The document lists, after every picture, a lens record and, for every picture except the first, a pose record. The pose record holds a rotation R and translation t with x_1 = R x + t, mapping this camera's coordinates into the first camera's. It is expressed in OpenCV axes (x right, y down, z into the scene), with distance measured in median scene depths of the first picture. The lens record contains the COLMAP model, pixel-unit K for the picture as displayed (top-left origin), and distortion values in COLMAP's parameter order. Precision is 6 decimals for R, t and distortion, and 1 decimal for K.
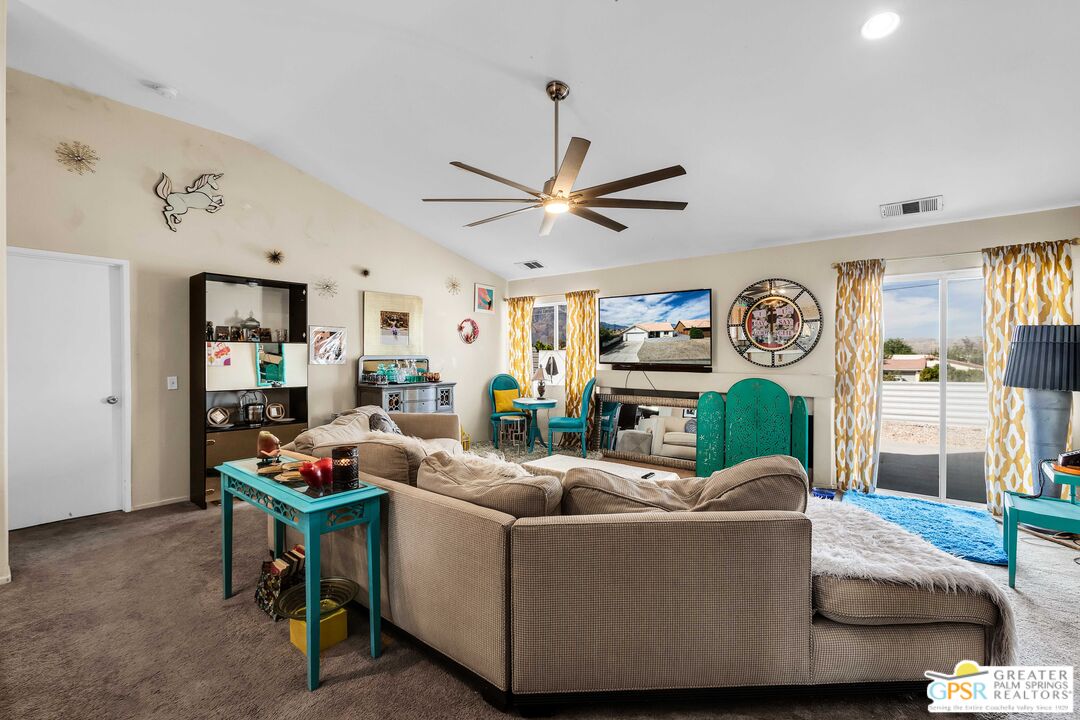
lens RADIAL K [[486.4, 0, 539.3], [0, 486.4, 353.1], [0, 0, 1]] dist [-0.000957, 0.000563]
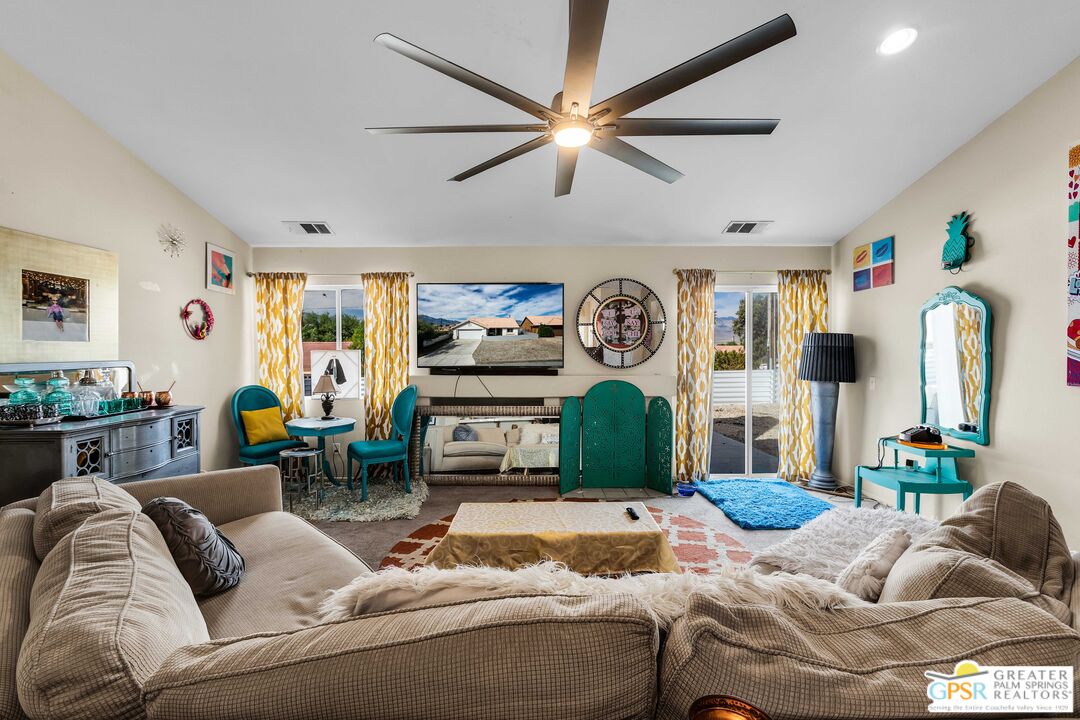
lens RADIAL K [[470.7, 0, 542.7], [0, 470.7, 355.3], [0, 0, 1]] dist [-0.014106, 0.000366]
pose [[0.770446, -0.007457, 0.637462, -0.217536], [0.000560, 0.999939, 0.011021, -0.006620], [-0.637505, -0.008134, 0.770403, 0.310292]]
